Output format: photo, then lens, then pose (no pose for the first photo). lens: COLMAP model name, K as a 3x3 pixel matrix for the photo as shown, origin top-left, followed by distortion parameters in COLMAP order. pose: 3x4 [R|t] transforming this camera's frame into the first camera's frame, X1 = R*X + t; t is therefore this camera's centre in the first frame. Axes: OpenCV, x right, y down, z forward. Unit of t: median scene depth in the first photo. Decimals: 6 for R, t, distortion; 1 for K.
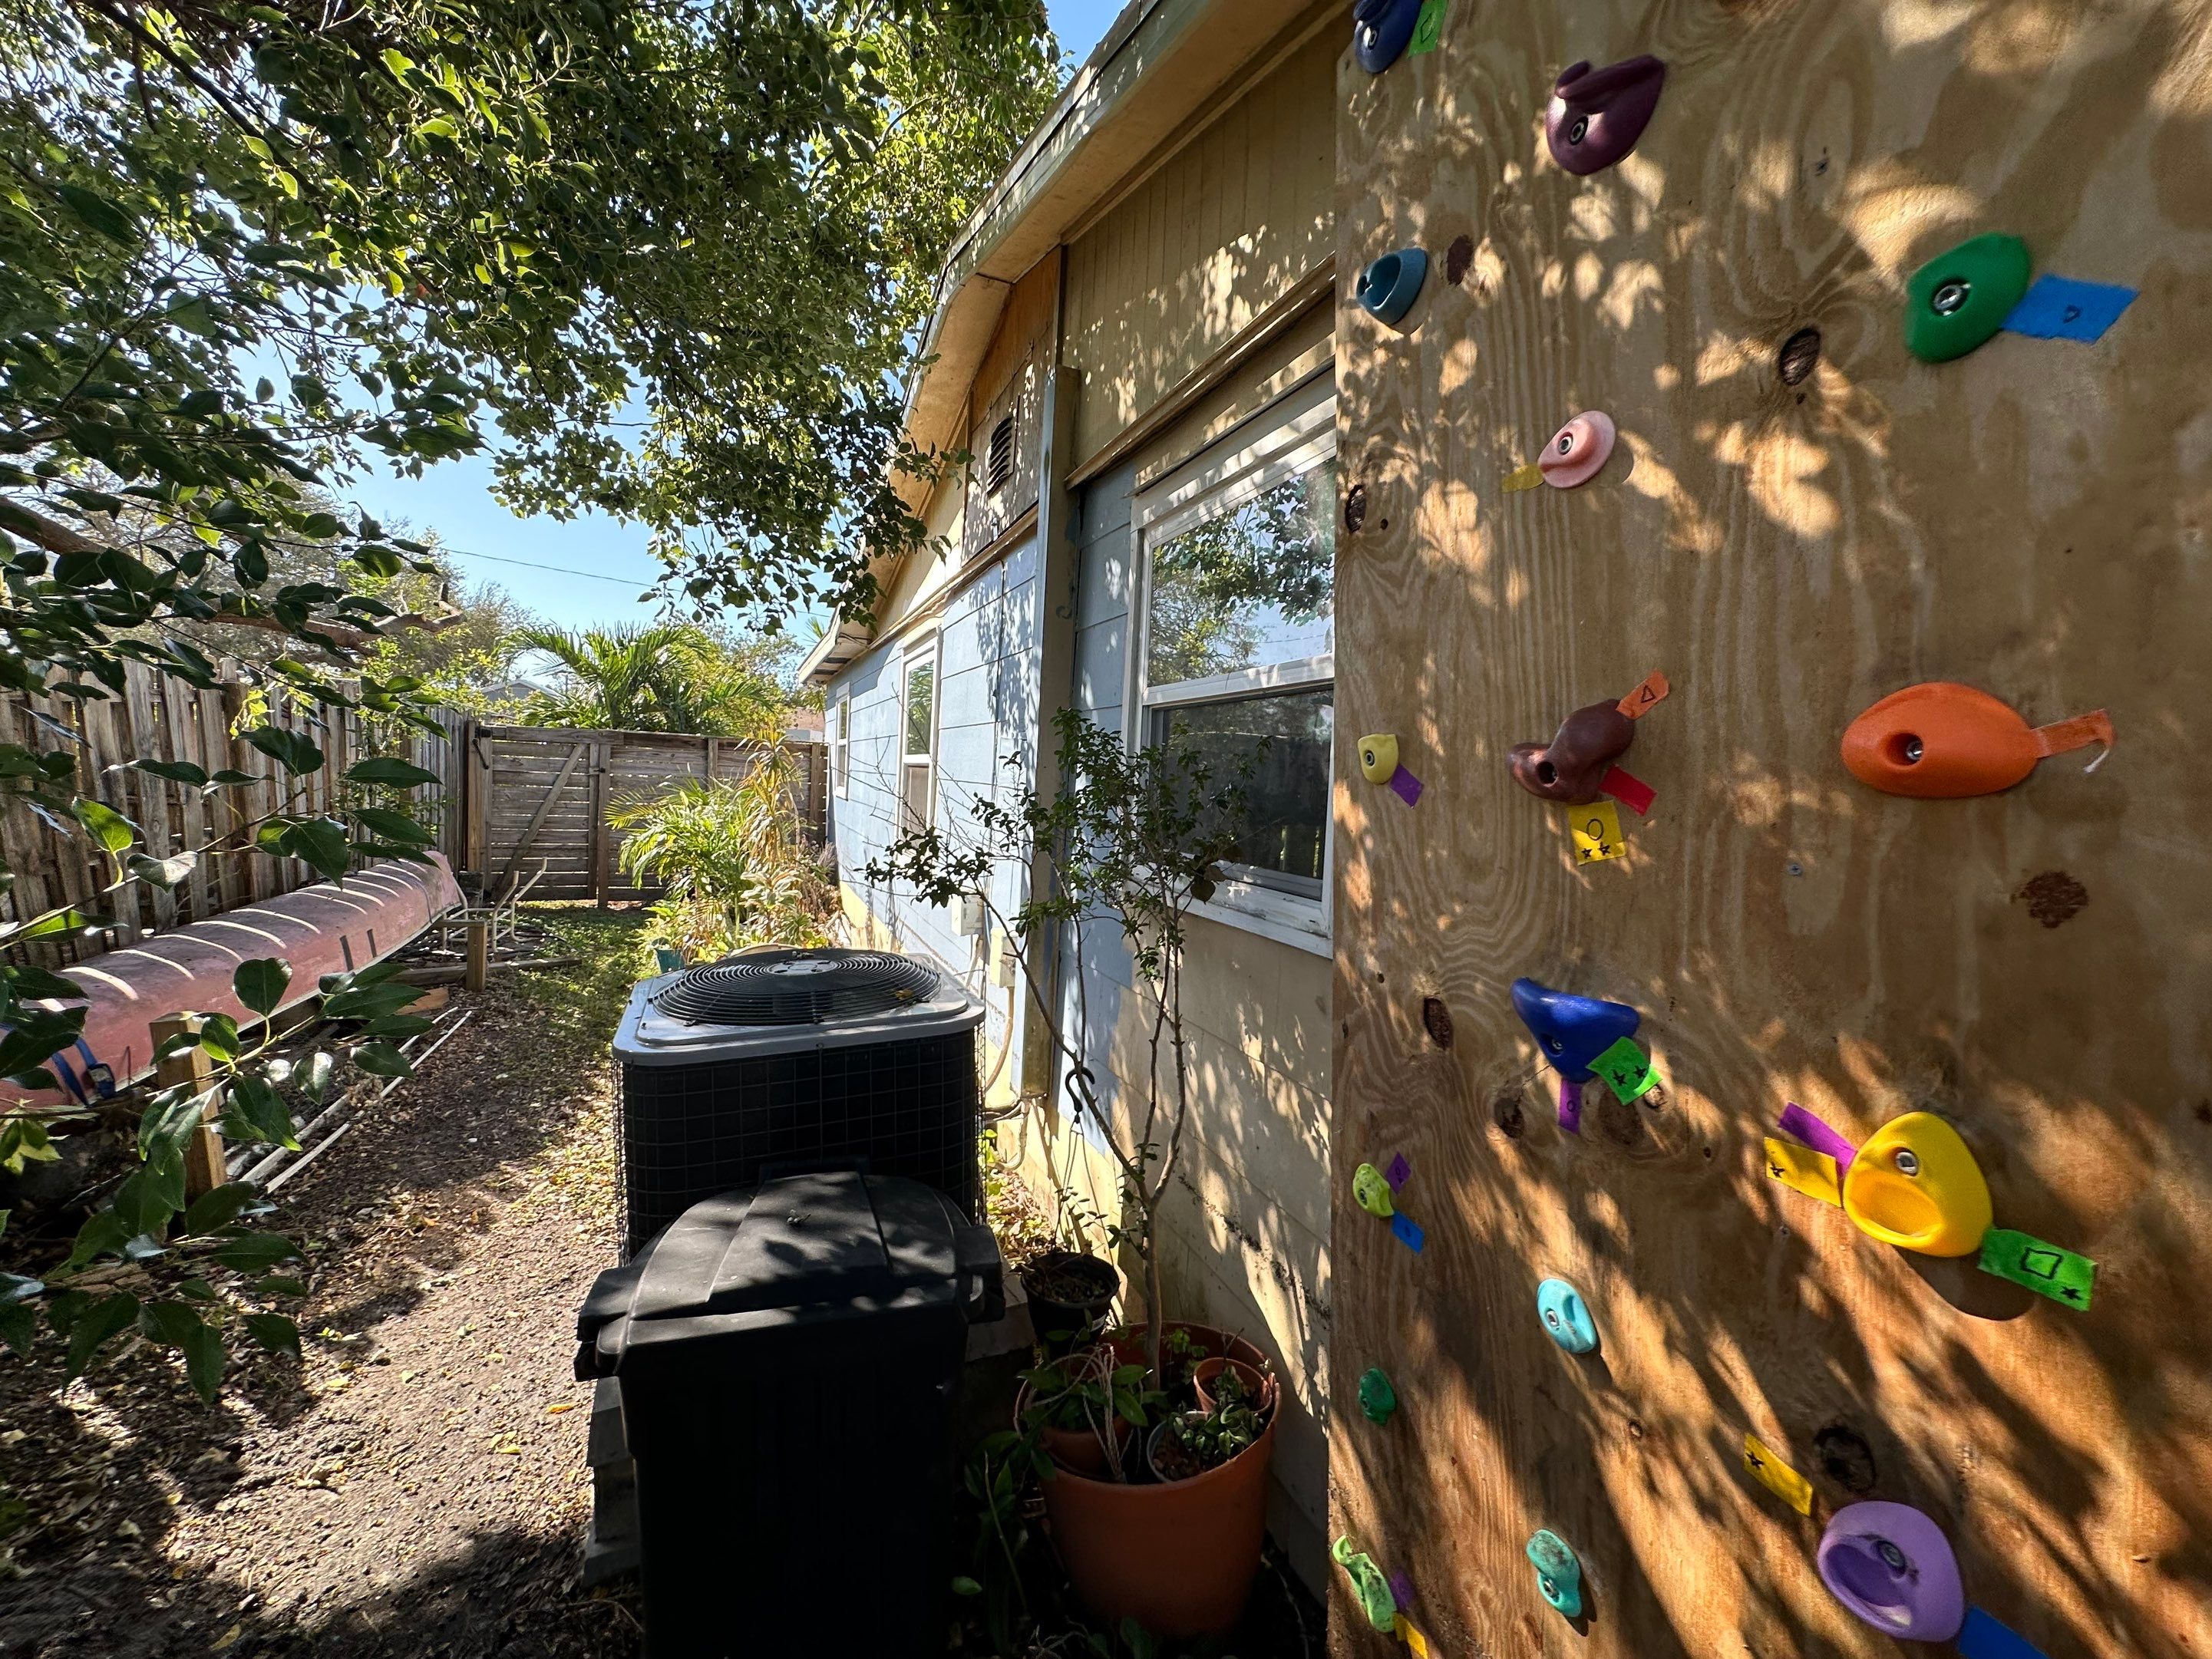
lens RADIAL K [[880.8, 0, 1109.7], [0, 880.8, 831.2], [0, 0, 1]] dist [-0.001129, 0.000427]
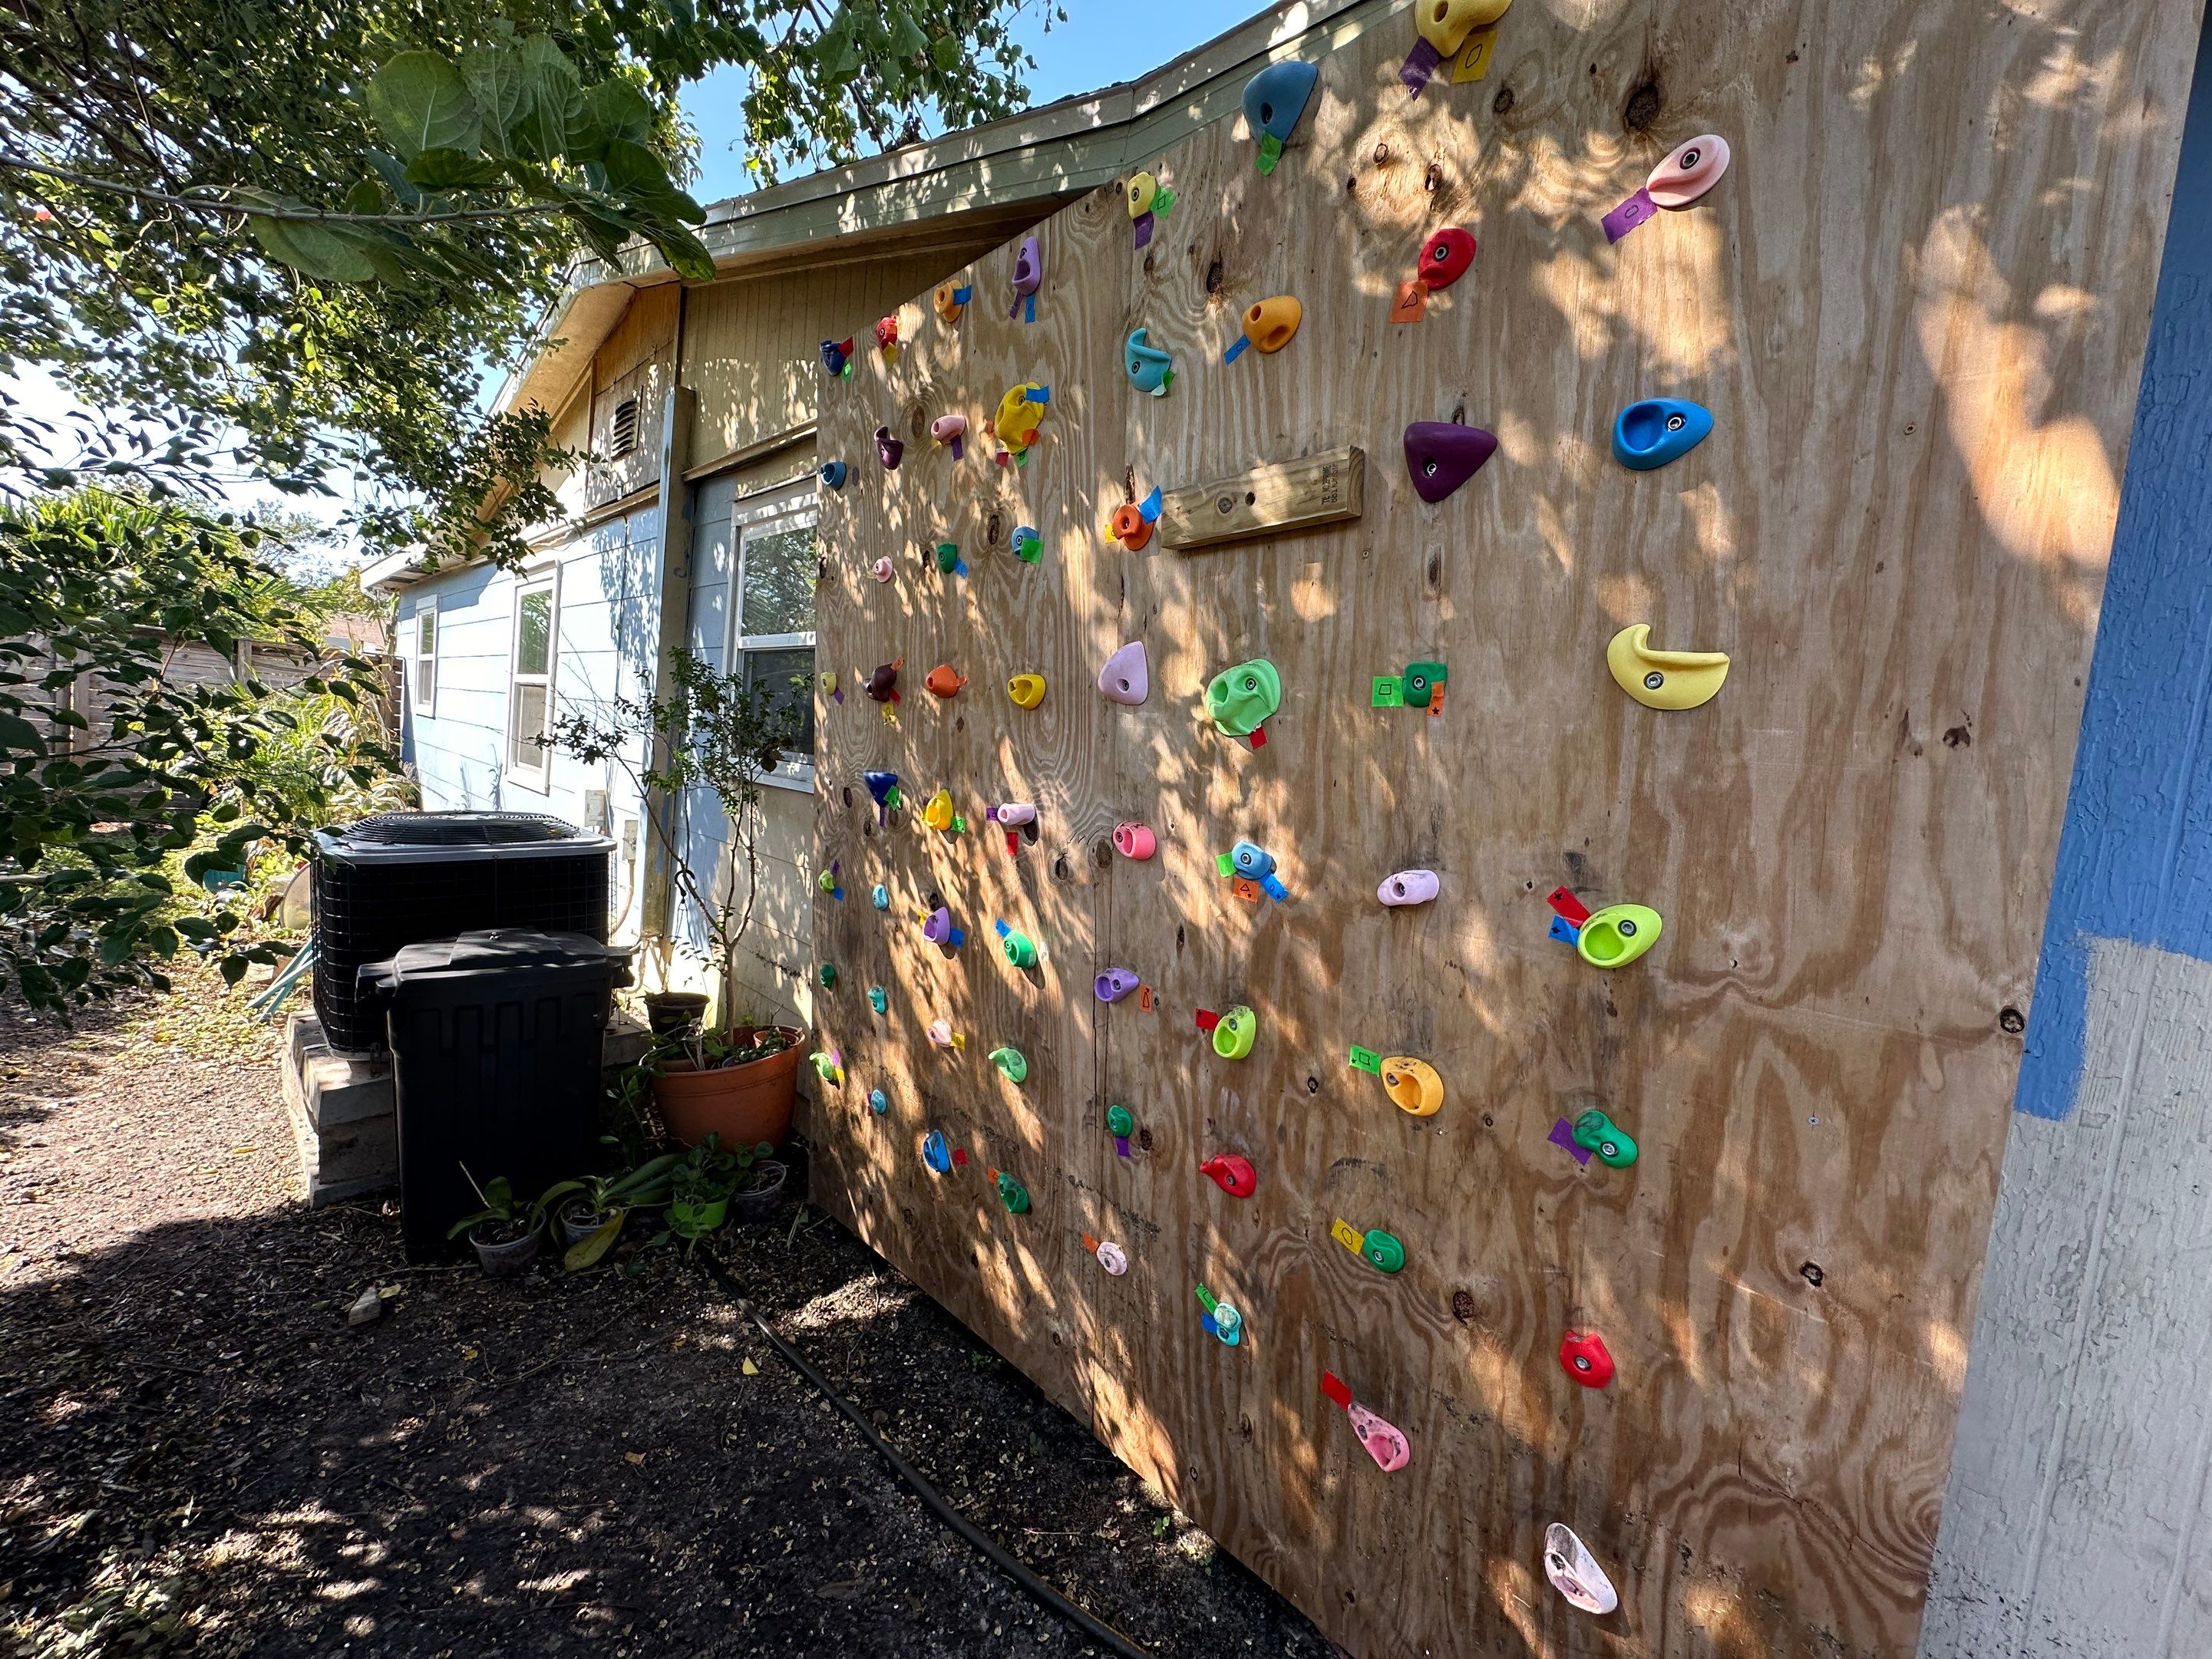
lens RADIAL K [[880.8, 0, 1105.9], [0, 880.8, 828.4], [0, 0, 1]] dist [-0.001129, 0.000427]
pose [[0.923788, 0.012433, 0.382703, 0.042699], [-0.030674, 0.998663, 0.041599, 0.070403], [-0.381674, -0.050168, 0.922934, -0.558530]]
